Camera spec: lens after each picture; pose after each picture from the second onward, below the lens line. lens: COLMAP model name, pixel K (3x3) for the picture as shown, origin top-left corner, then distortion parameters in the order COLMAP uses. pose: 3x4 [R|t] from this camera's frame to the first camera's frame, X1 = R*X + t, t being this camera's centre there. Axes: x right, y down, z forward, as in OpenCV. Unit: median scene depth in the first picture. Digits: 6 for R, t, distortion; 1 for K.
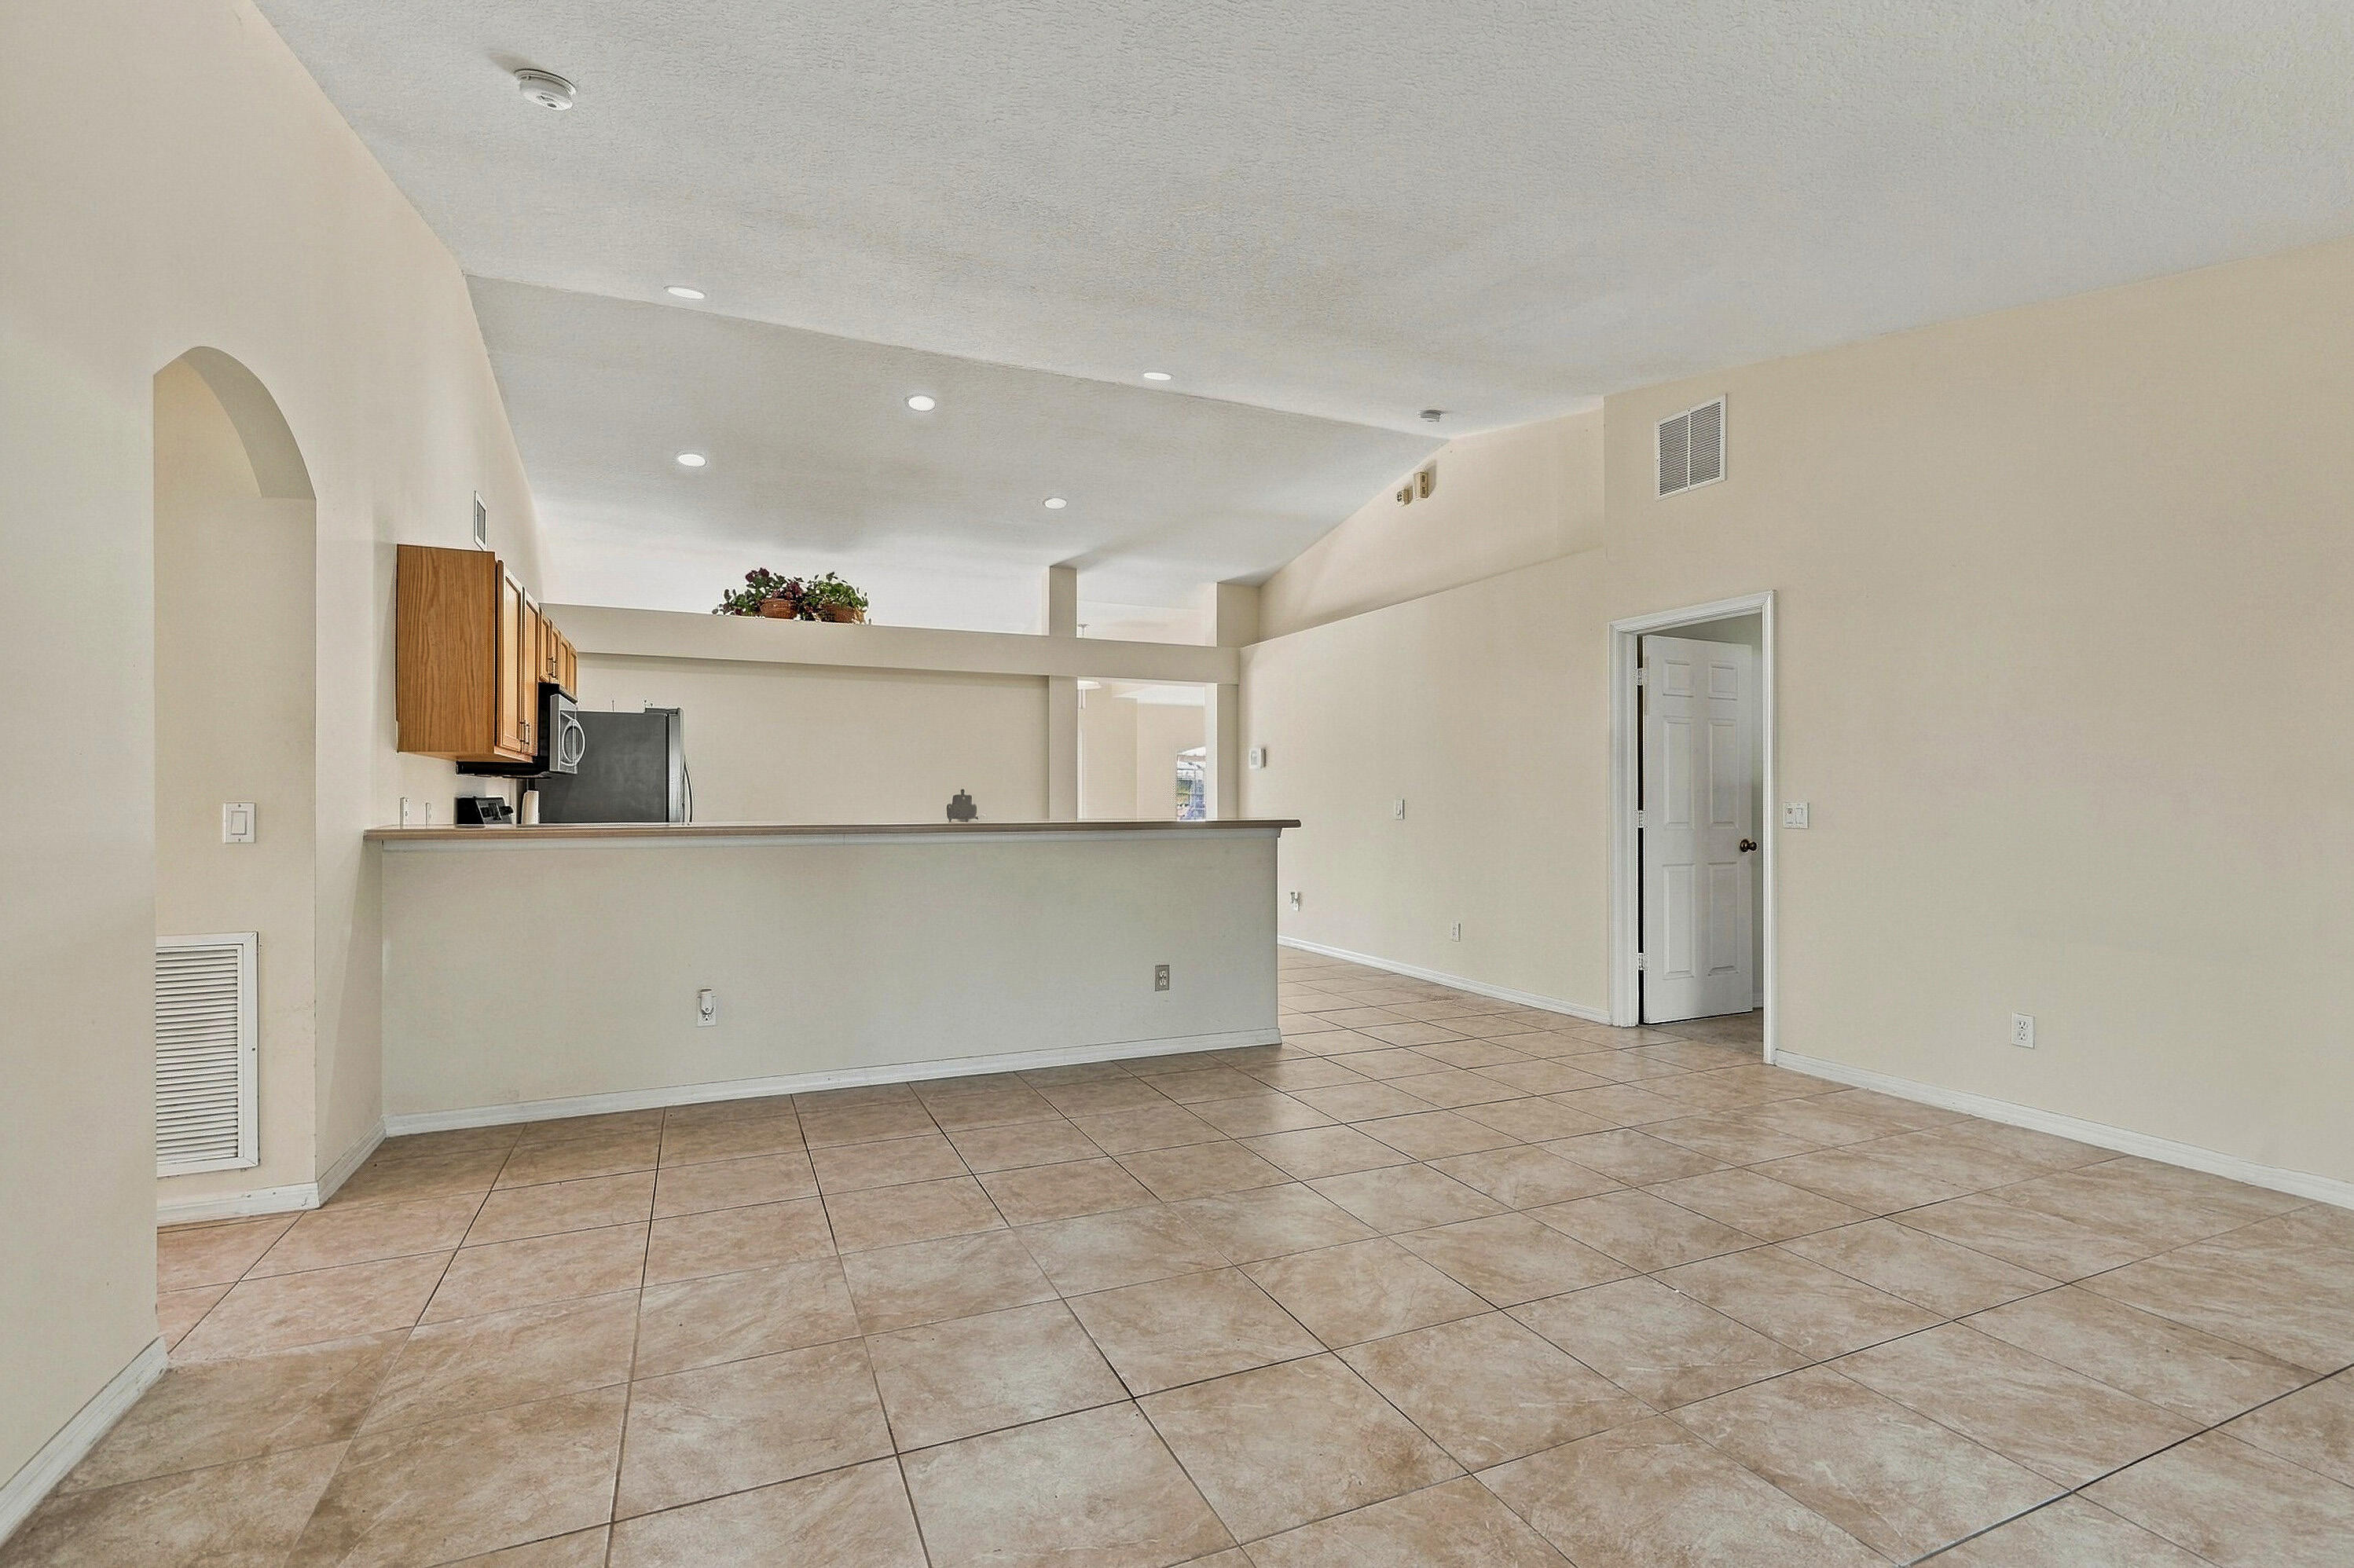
lens RADIAL K [[1083.0, 0, 1181.2], [0, 1083.0, 791.5], [0, 0, 1]] dist [0.003344, 0.000491]
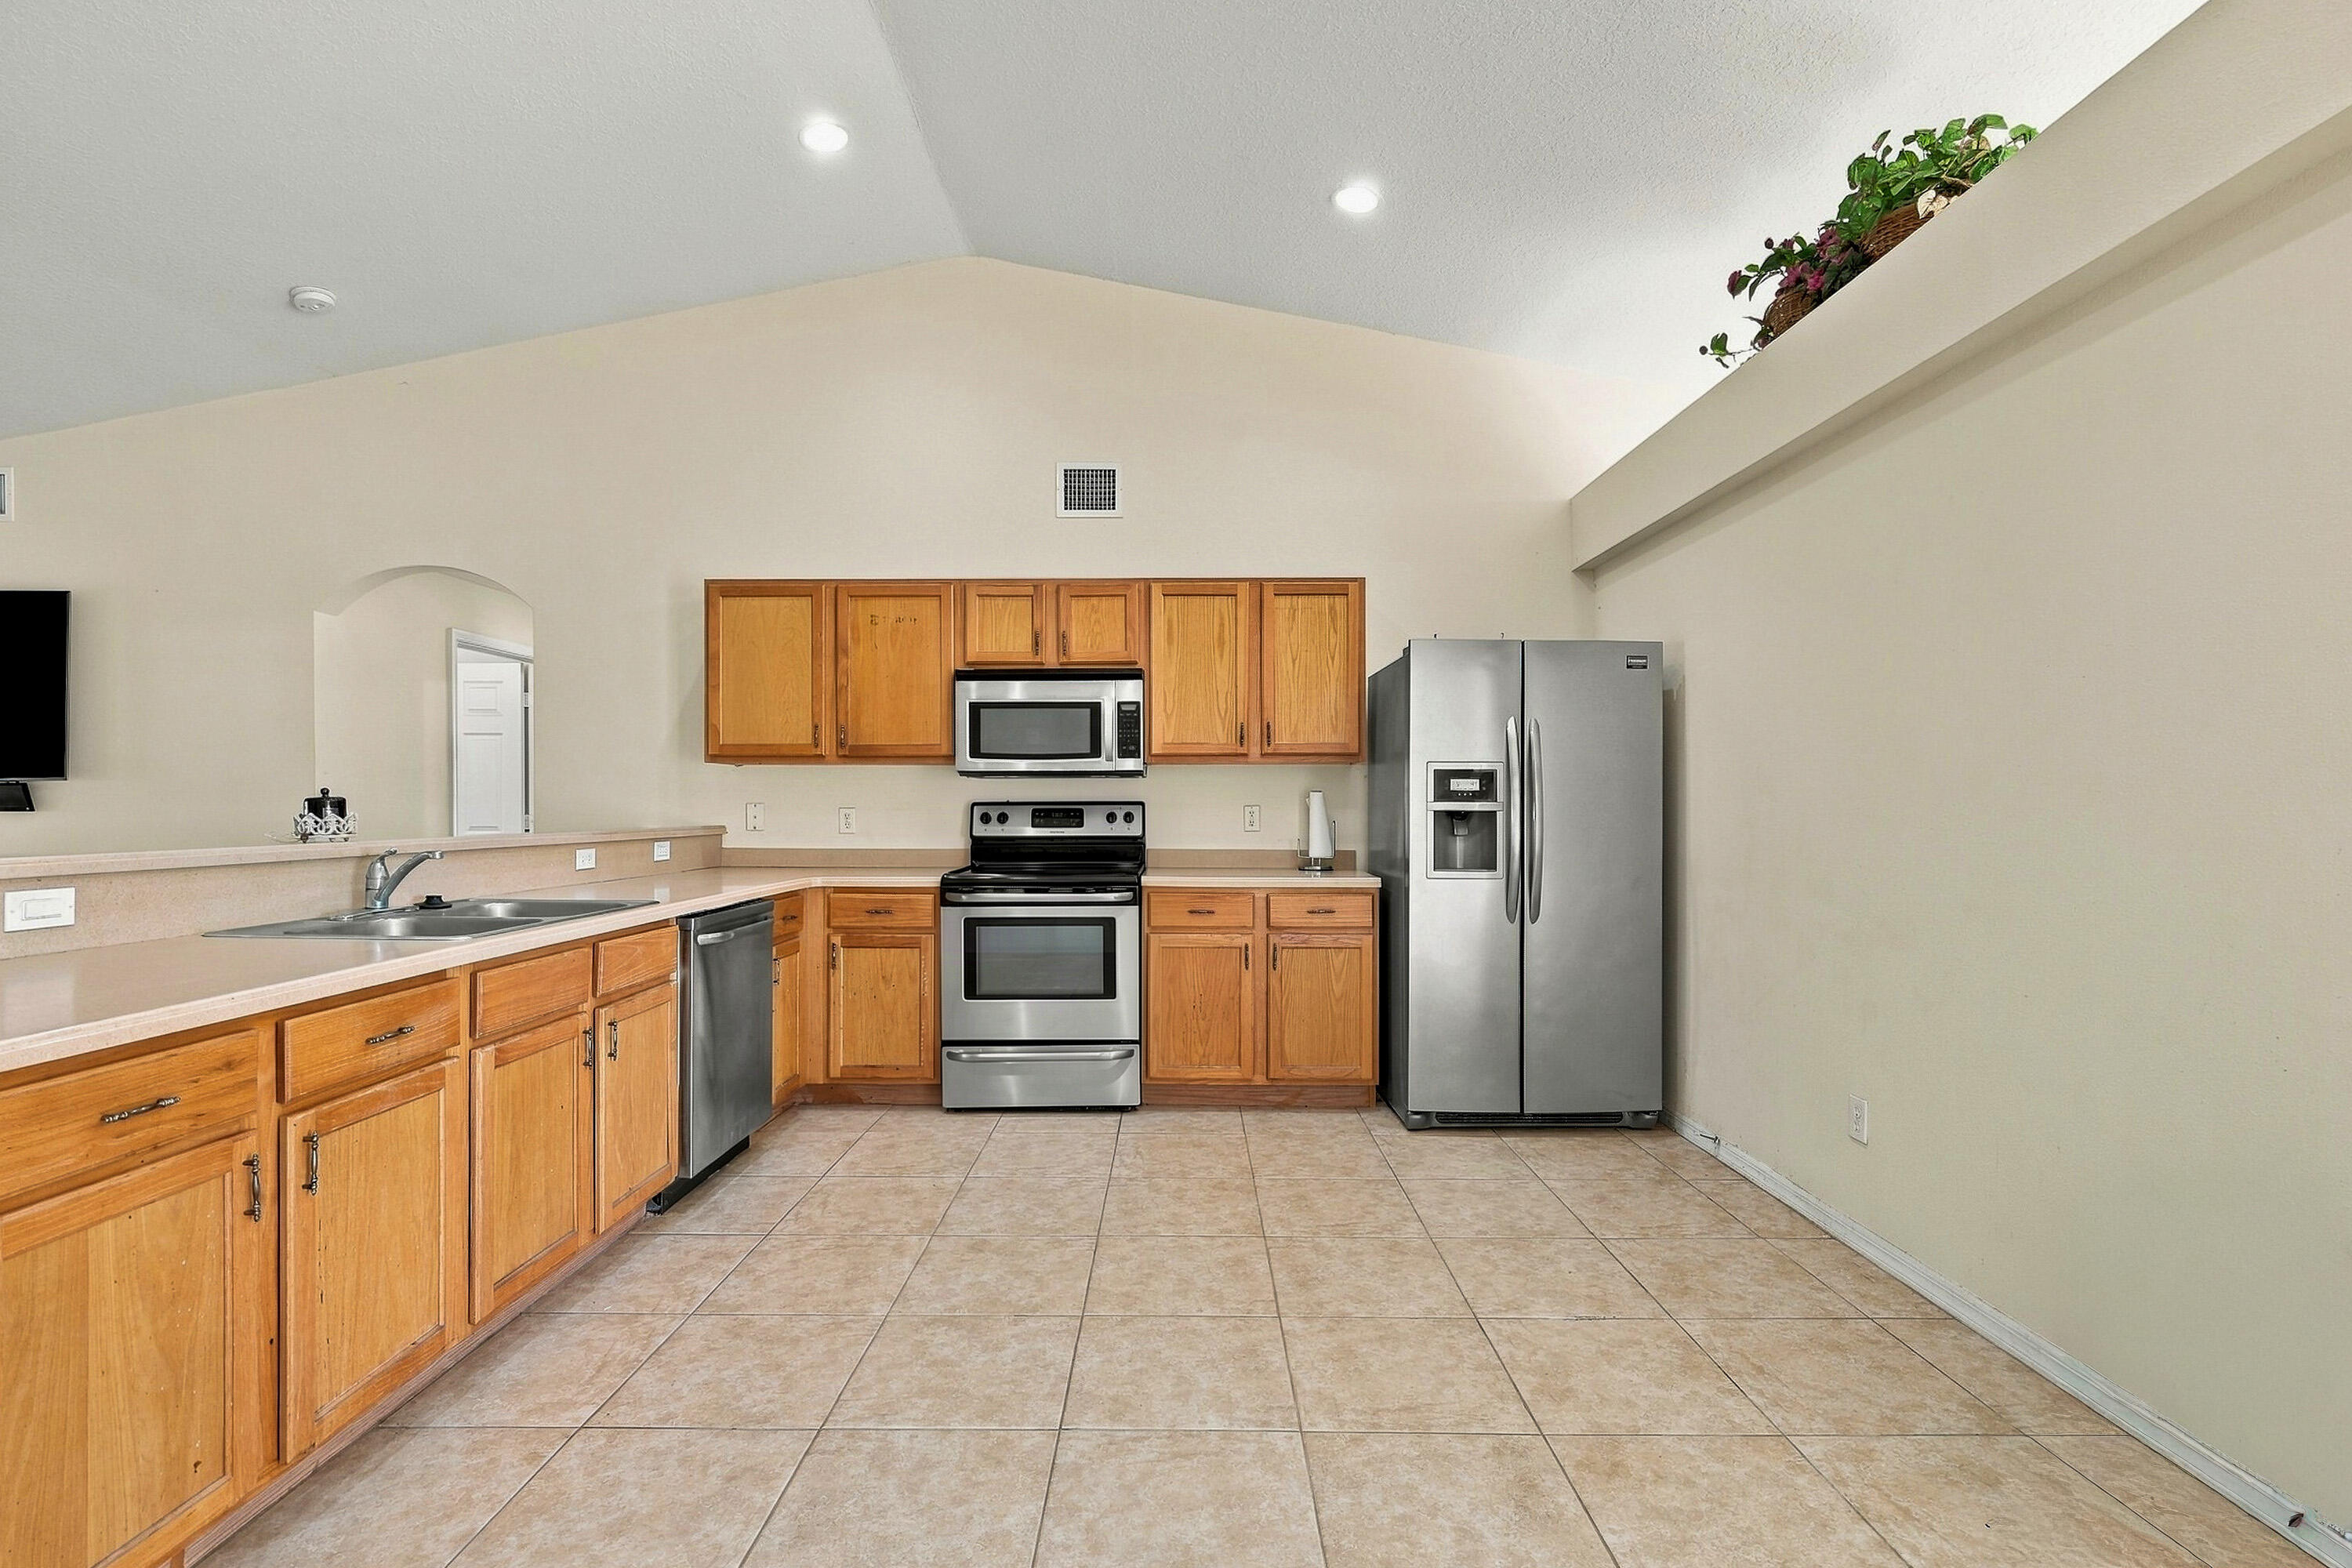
lens RADIAL K [[1074.1, 0, 1170.7], [0, 1074.1, 804.0], [0, 0, 1]] dist [-0.001500, 0.000556]
pose [[-0.425158, -0.004634, -0.905107, 0.137884], [0.007322, 0.999937, -0.008559, 0.017897], [0.905089, -0.010267, -0.425097, 1.845667]]
